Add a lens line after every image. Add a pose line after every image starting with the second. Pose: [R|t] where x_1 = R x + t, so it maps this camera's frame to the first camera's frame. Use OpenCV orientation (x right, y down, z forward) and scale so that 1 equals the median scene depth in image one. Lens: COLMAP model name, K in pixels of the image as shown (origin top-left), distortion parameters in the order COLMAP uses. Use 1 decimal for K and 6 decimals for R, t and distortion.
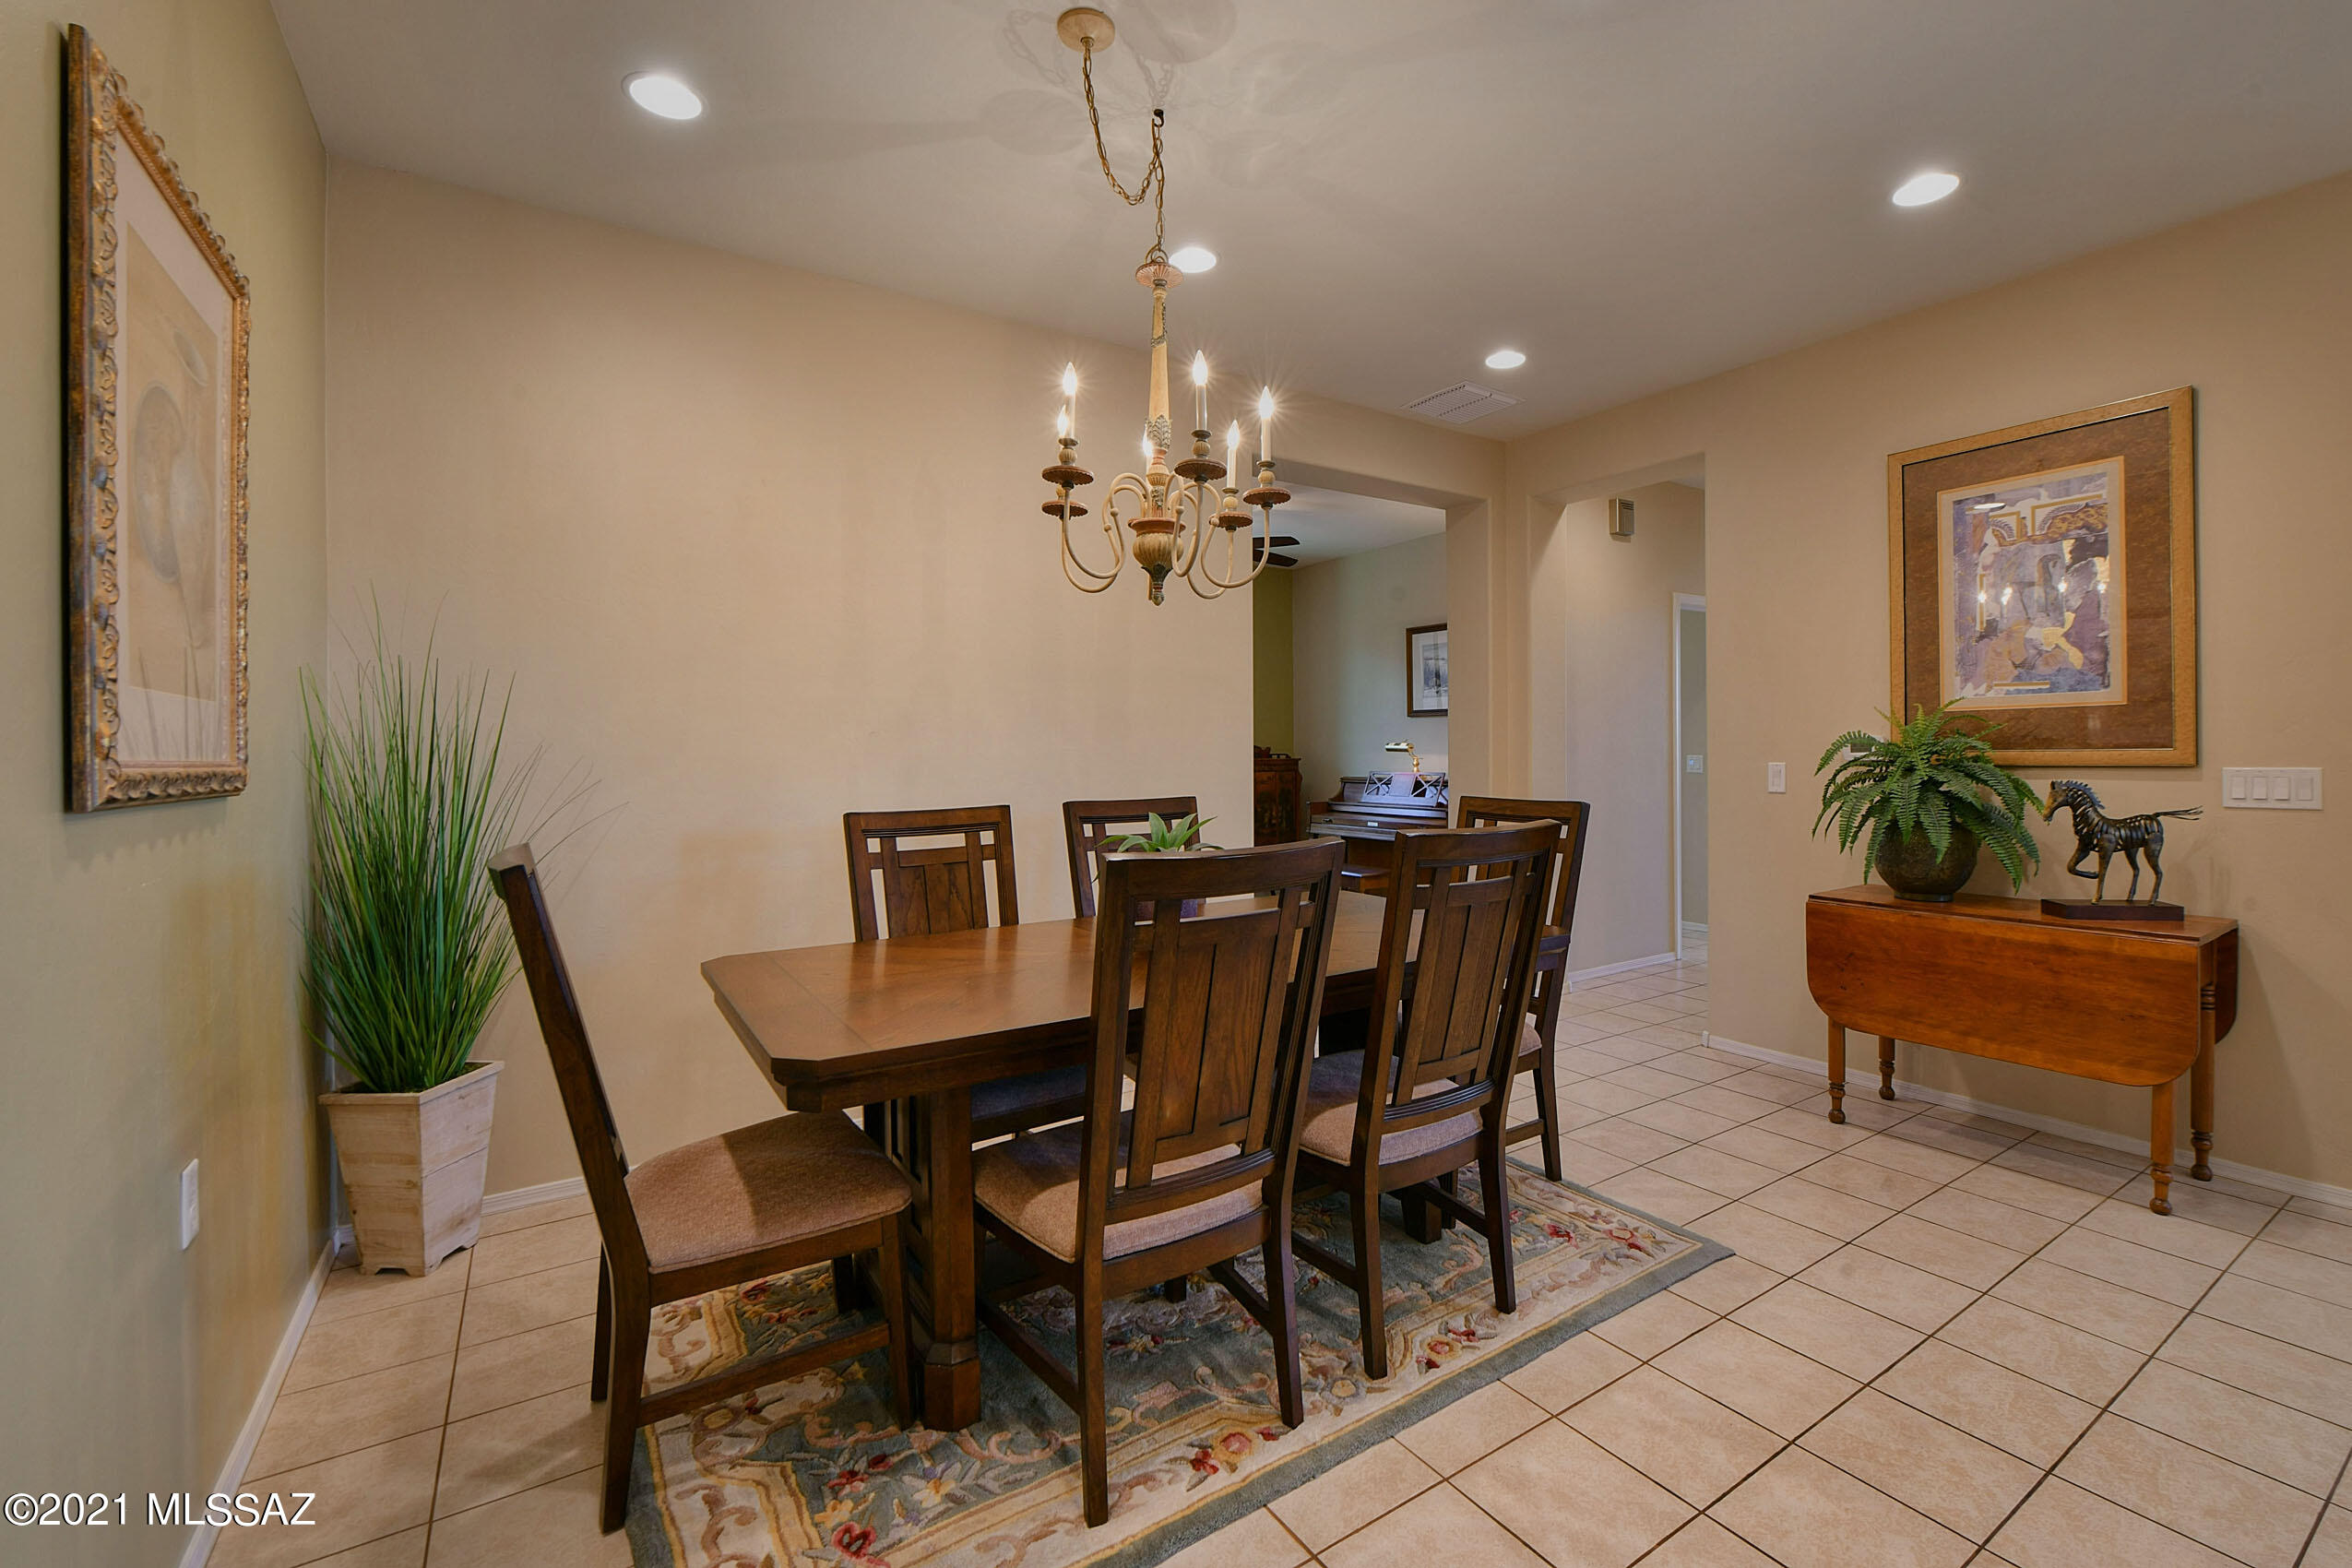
lens RADIAL K [[996.2, 0, 1173.0], [0, 996.2, 767.4], [0, 0, 1]] dist [-0.013903, 0.000888]
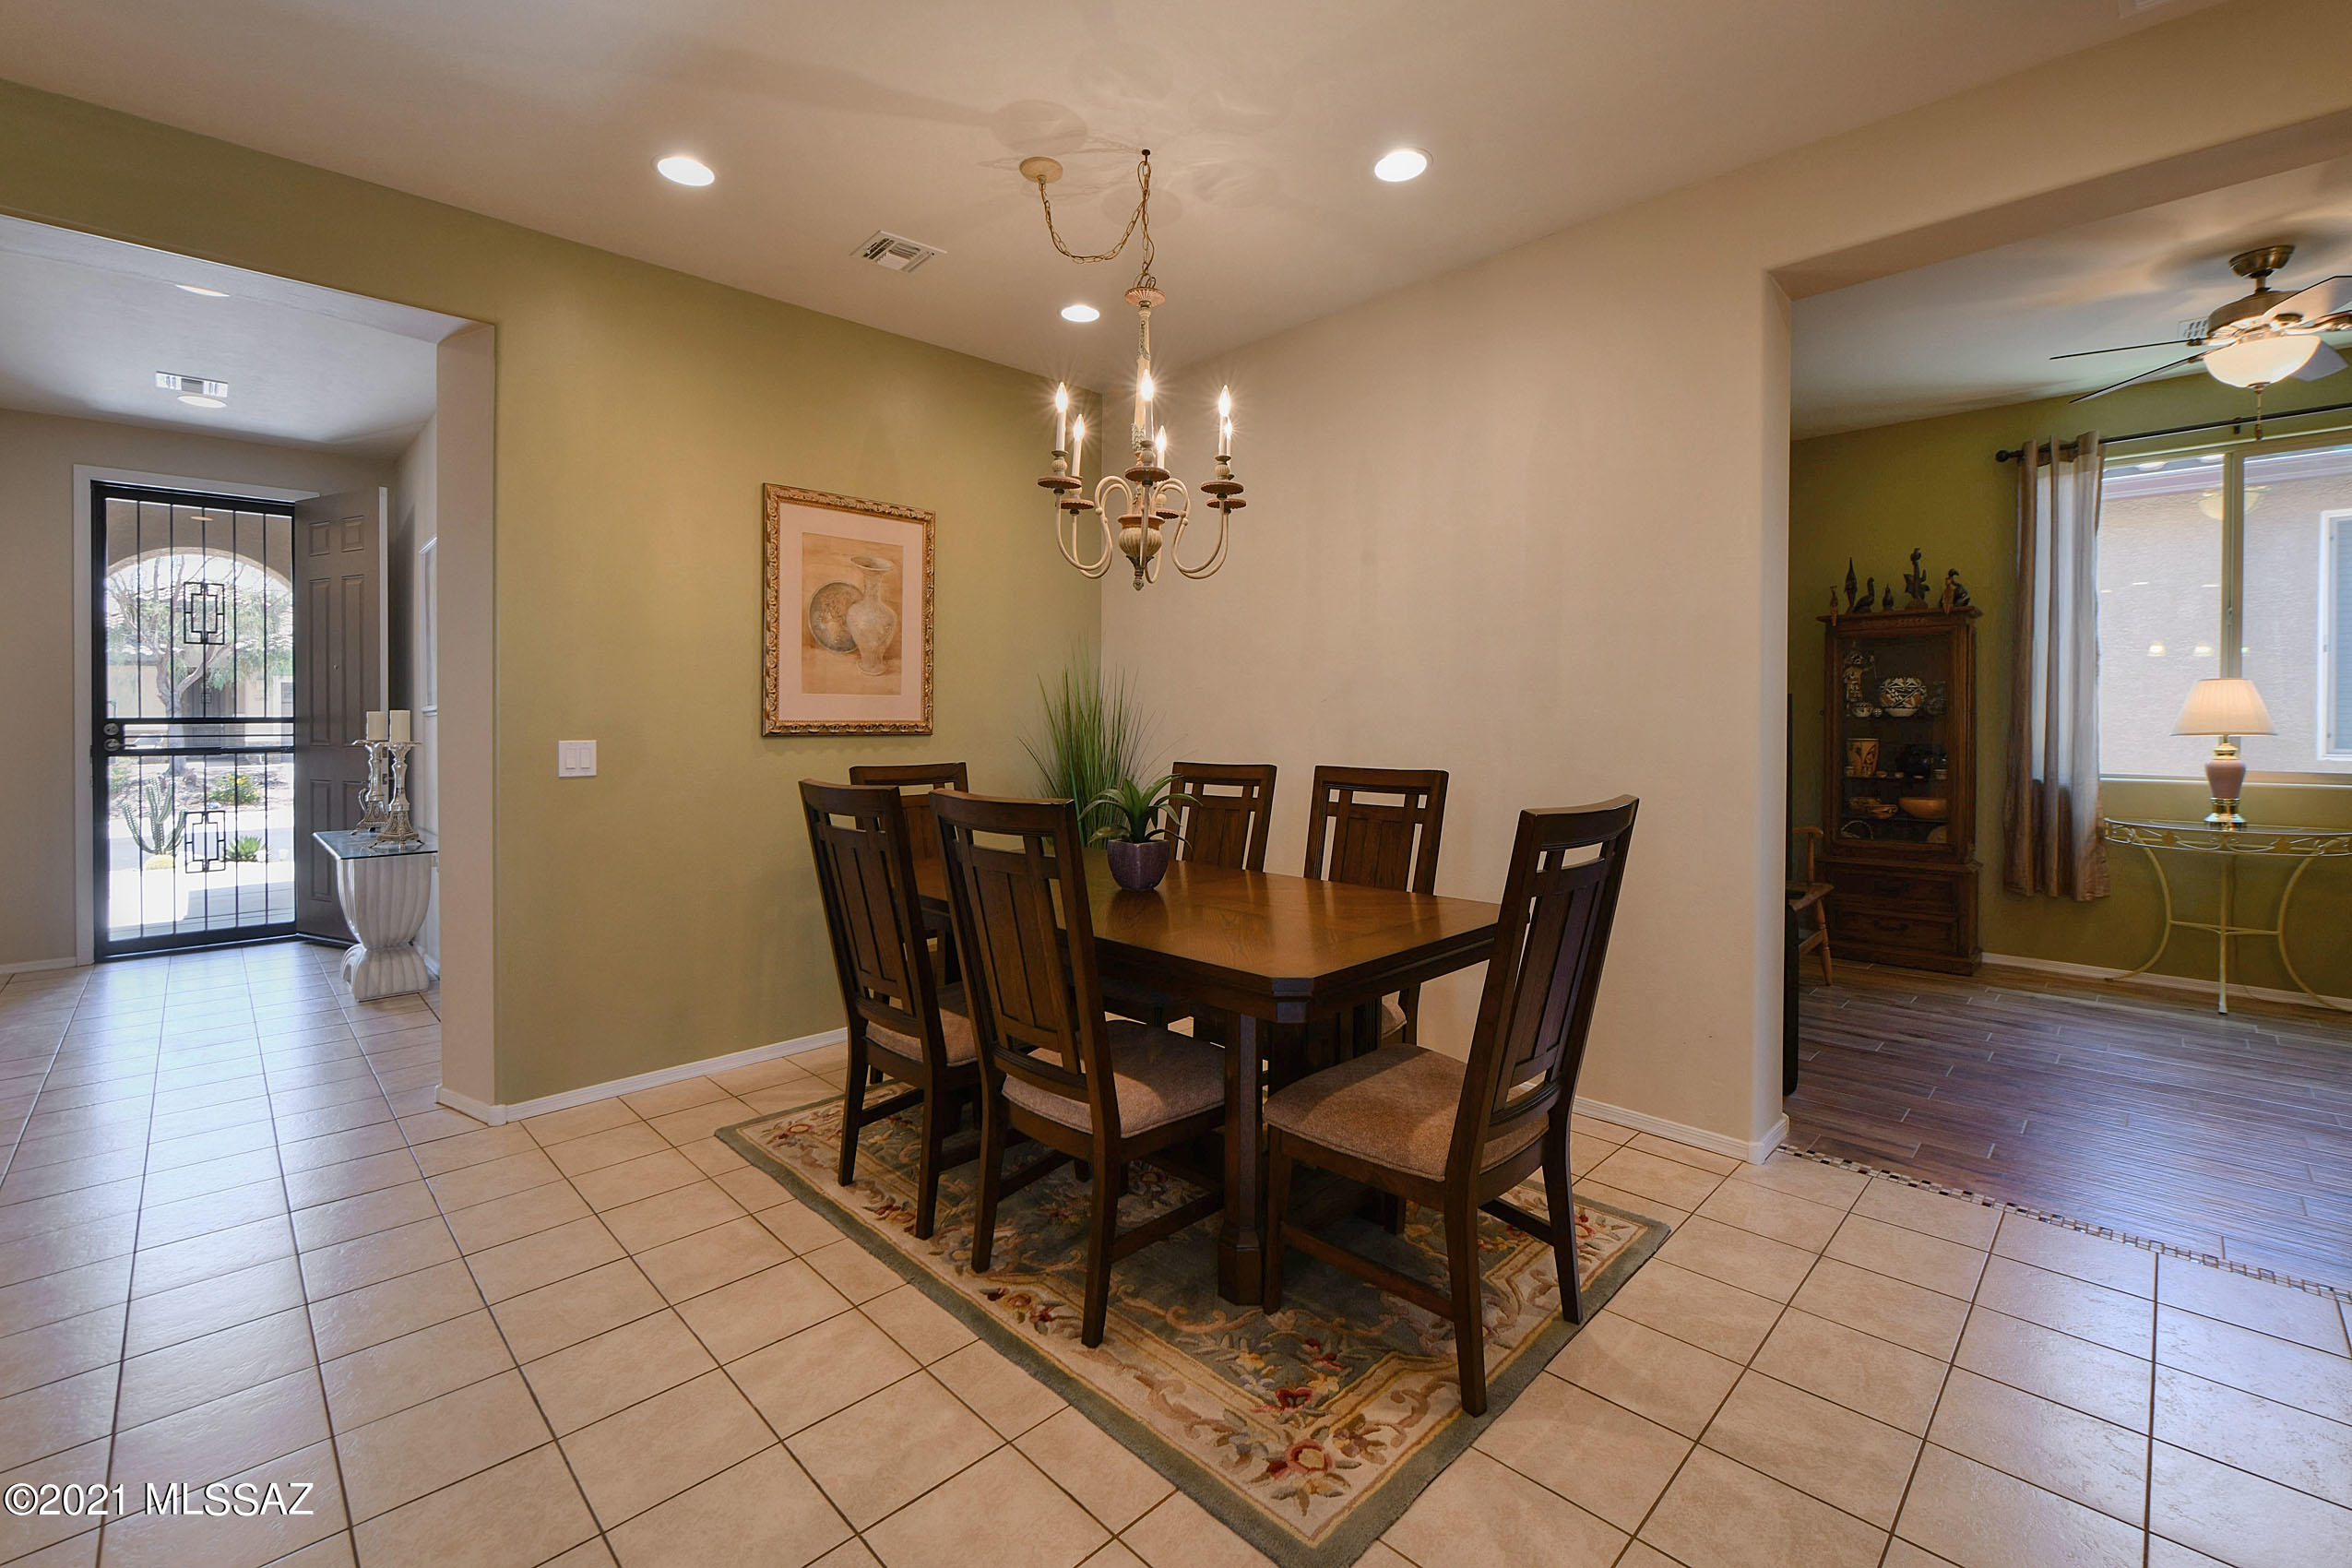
lens RADIAL K [[996.2, 0, 1156.8], [0, 996.2, 739.1], [0, 0, 1]] dist [-0.013903, 0.000888]
pose [[0.195606, 0.029302, -0.980245, 1.028624], [-0.010214, 0.999560, 0.027842, -0.023535], [0.980629, 0.004567, 0.195820, 0.743393]]
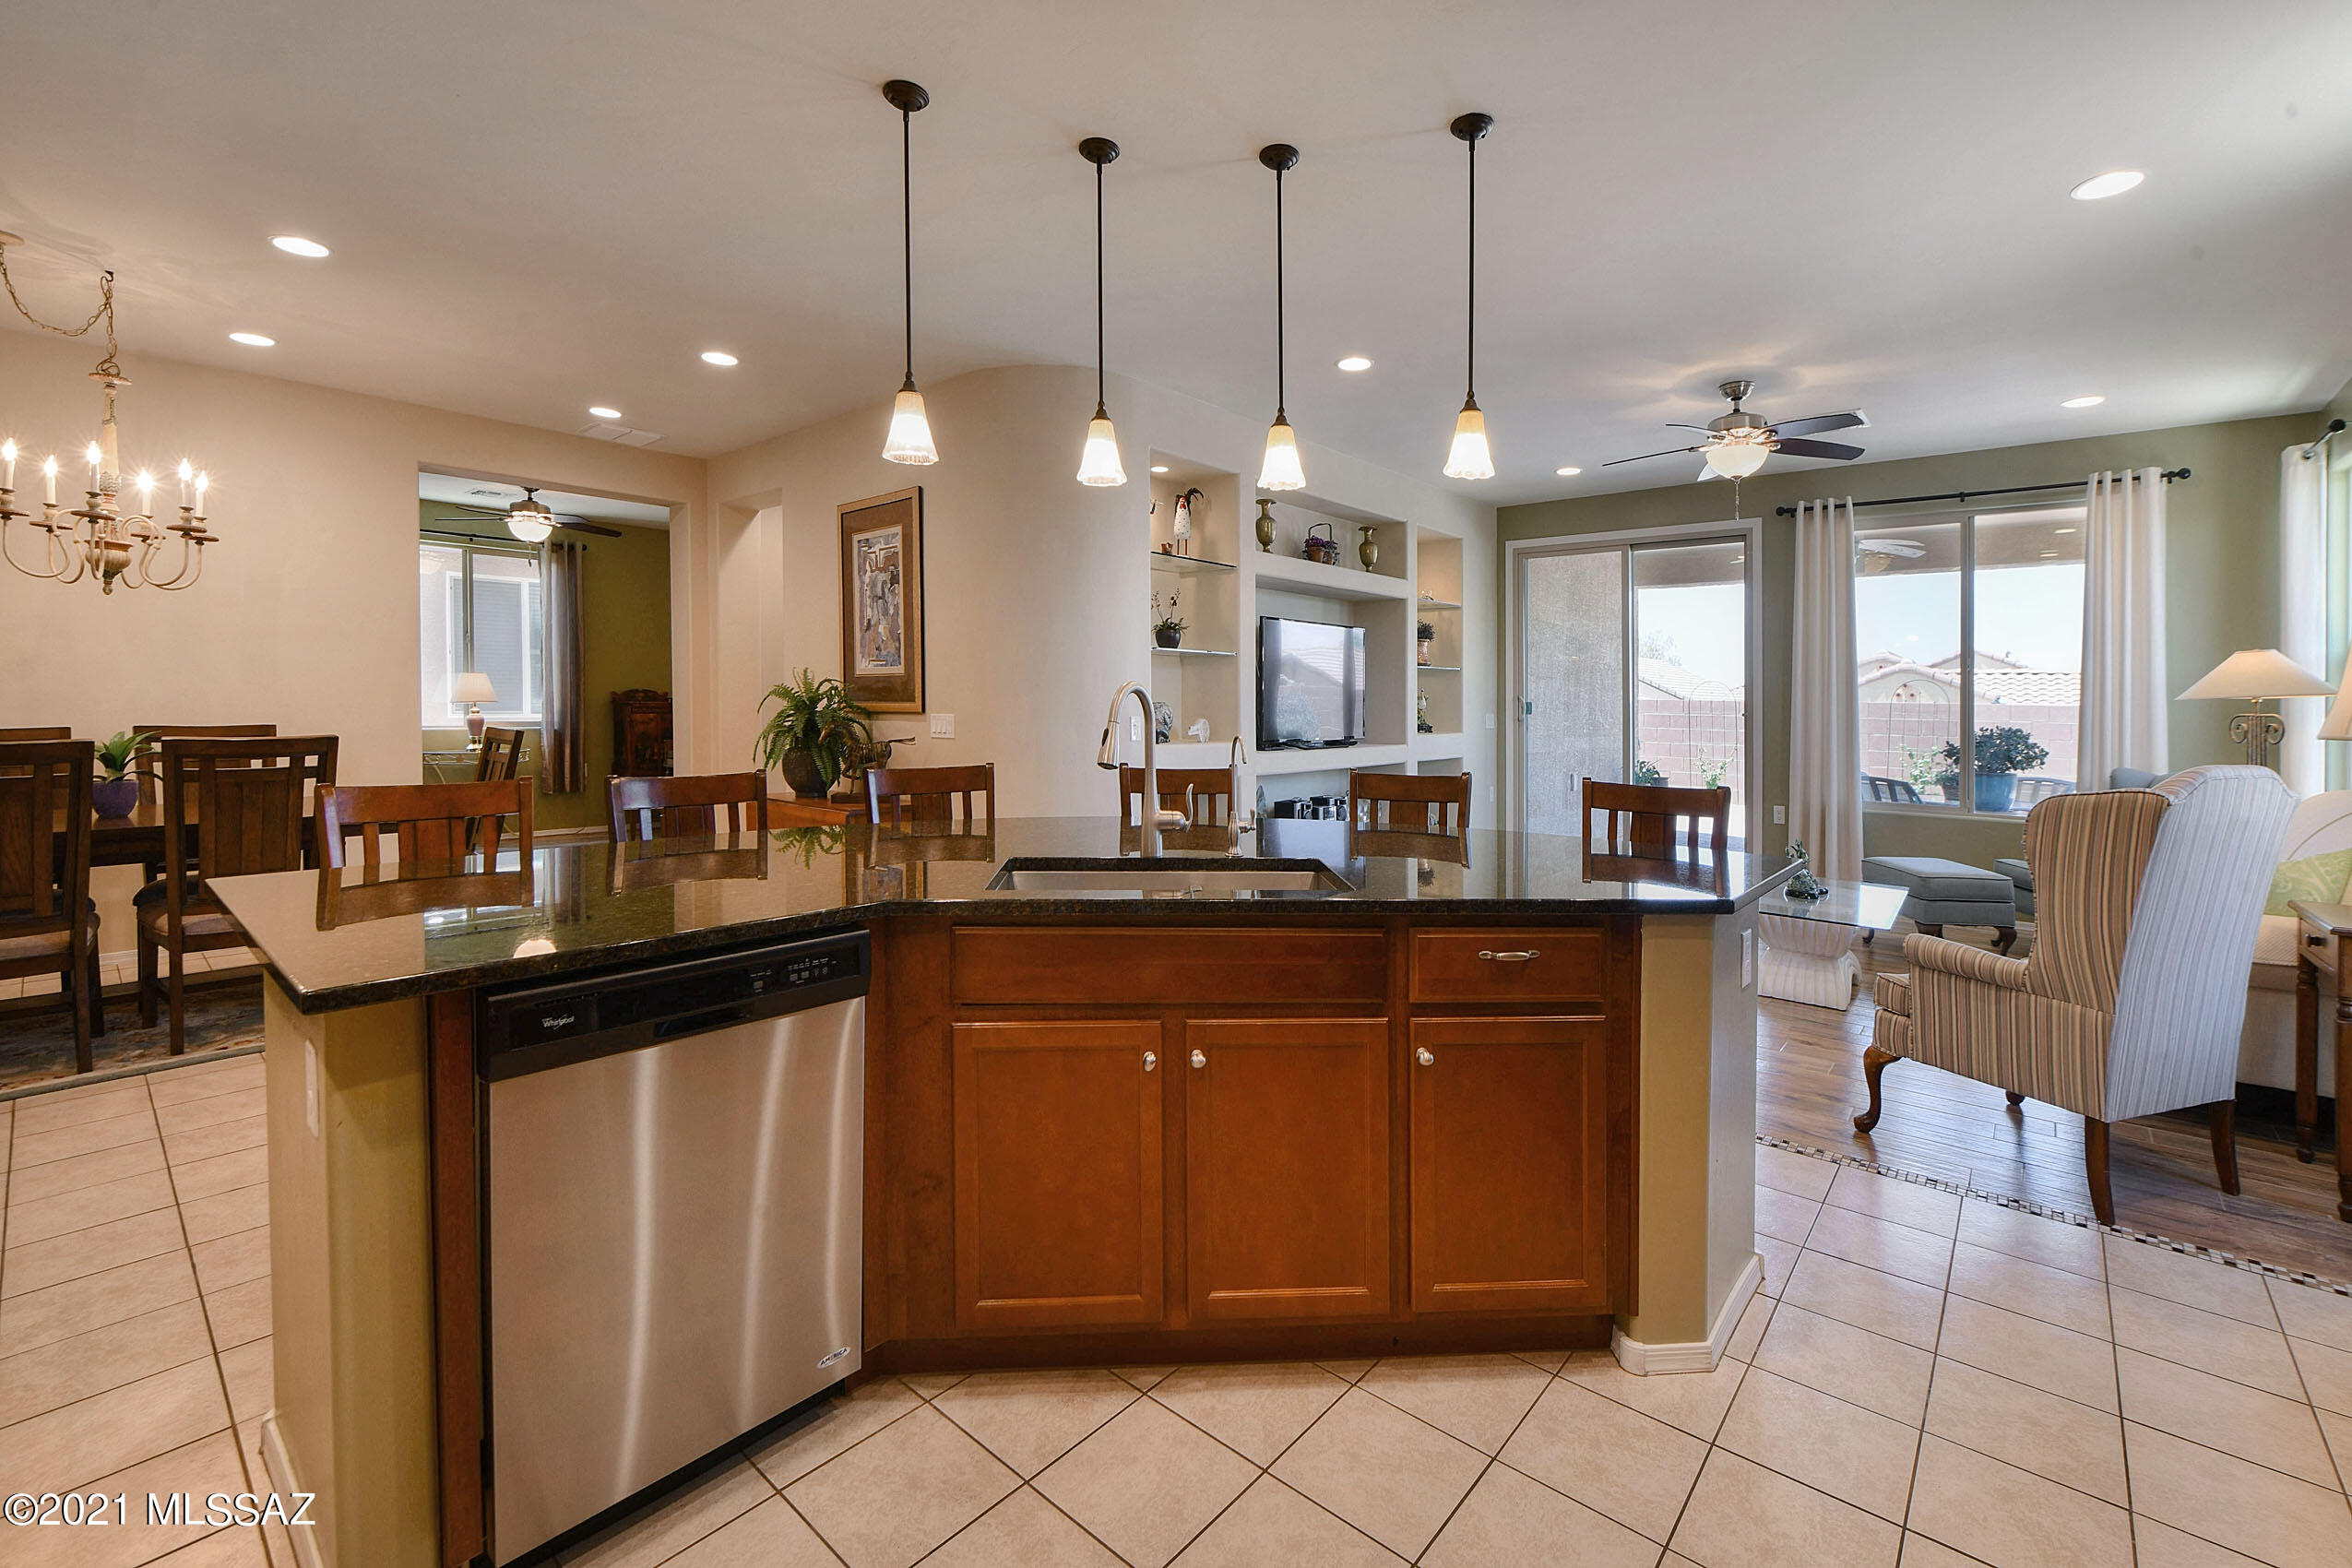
lens RADIAL K [[996.2, 0, 1156.8], [0, 996.2, 722.2], [0, 0, 1]] dist [-0.013903, 0.000888]
pose [[0.966241, 0.012412, 0.257339, 1.071253], [-0.016000, 0.999802, 0.011853, -0.013616], [-0.257141, -0.015571, 0.966248, -0.806333]]
